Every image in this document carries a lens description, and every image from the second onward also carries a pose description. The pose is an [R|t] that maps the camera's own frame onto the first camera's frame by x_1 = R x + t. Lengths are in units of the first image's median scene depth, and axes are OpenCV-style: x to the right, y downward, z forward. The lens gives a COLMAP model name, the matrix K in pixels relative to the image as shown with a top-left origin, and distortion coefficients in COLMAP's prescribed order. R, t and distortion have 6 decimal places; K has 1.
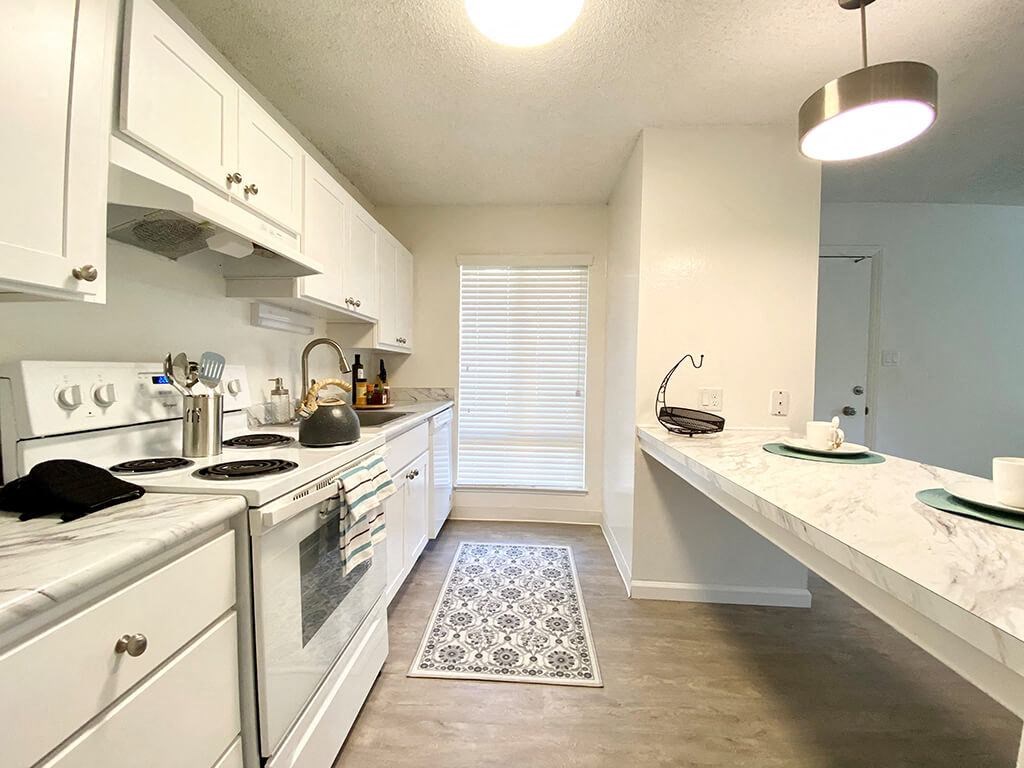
lens RADIAL K [[404.4, 0, 512.0], [0, 404.4, 384.0], [0, 0, 1]] dist [0.033988, -0.028897]
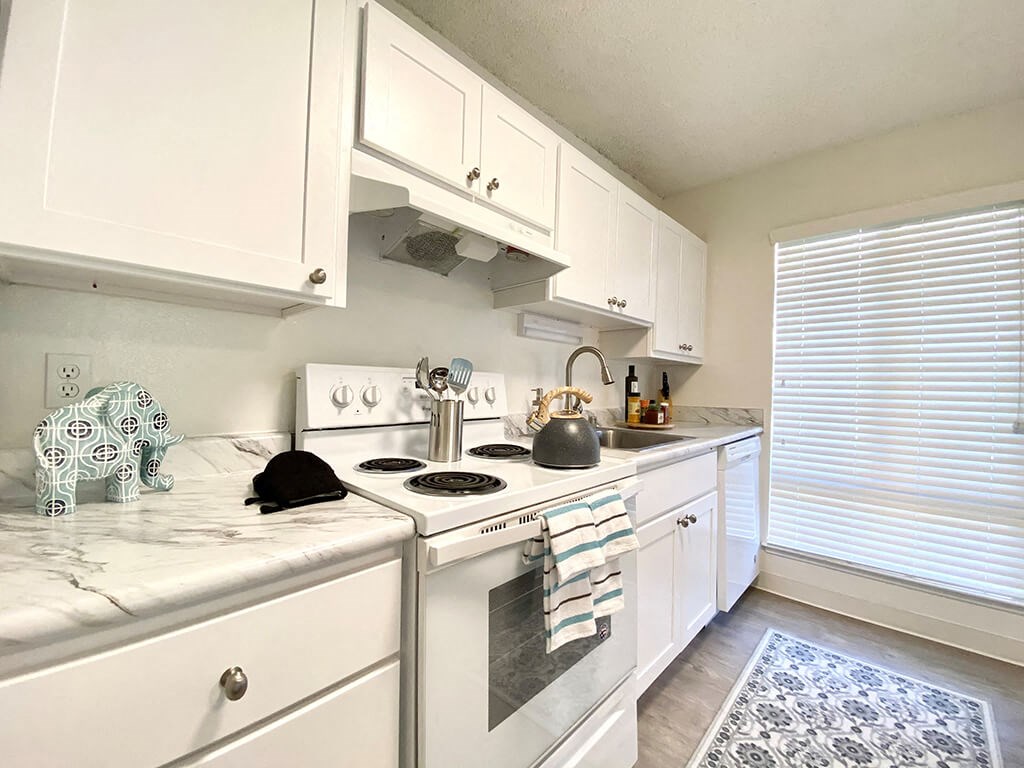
lens RADIAL K [[404.4, 0, 512.0], [0, 404.4, 384.0], [0, 0, 1]] dist [0.033988, -0.028897]
pose [[0.746861, 0.001501, -0.664978, 0.021102], [-0.034896, 0.998708, -0.036939, 0.017266], [0.664064, 0.050793, 0.745949, 0.325753]]
